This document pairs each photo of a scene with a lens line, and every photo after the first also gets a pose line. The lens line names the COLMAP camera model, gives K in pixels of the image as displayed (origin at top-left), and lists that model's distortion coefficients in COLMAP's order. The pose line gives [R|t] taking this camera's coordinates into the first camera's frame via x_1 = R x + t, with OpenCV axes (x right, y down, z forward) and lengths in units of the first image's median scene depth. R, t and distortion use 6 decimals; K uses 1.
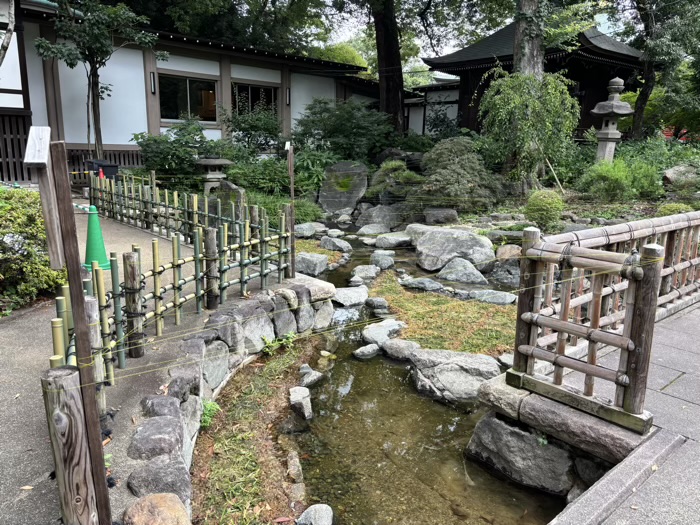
lens RADIAL K [[527.2, 0, 353.9], [0, 527.2, 262.3], [0, 0, 1]] dist [0.054442, -0.059233]
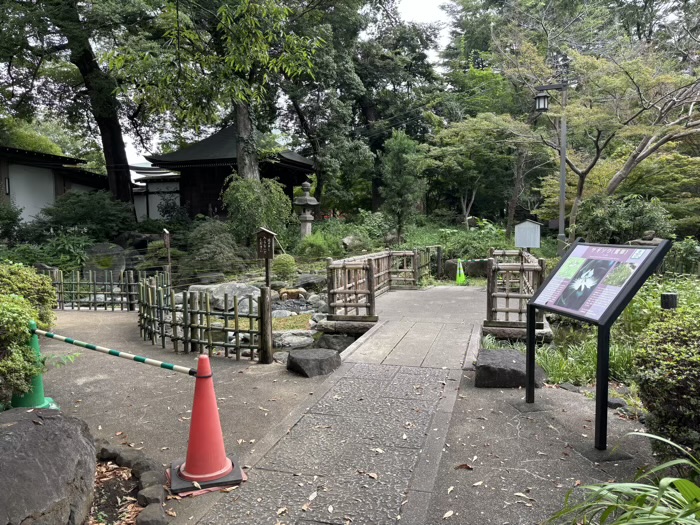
lens RADIAL K [[527.2, 0, 350.4], [0, 527.2, 262.9], [0, 0, 1]] dist [0.054442, -0.059233]
pose [[0.837645, -0.070044, 0.541705, -0.240310], [0.148884, 0.983470, -0.103057, 0.059895], [-0.525532, 0.166976, 0.834227, -0.297309]]
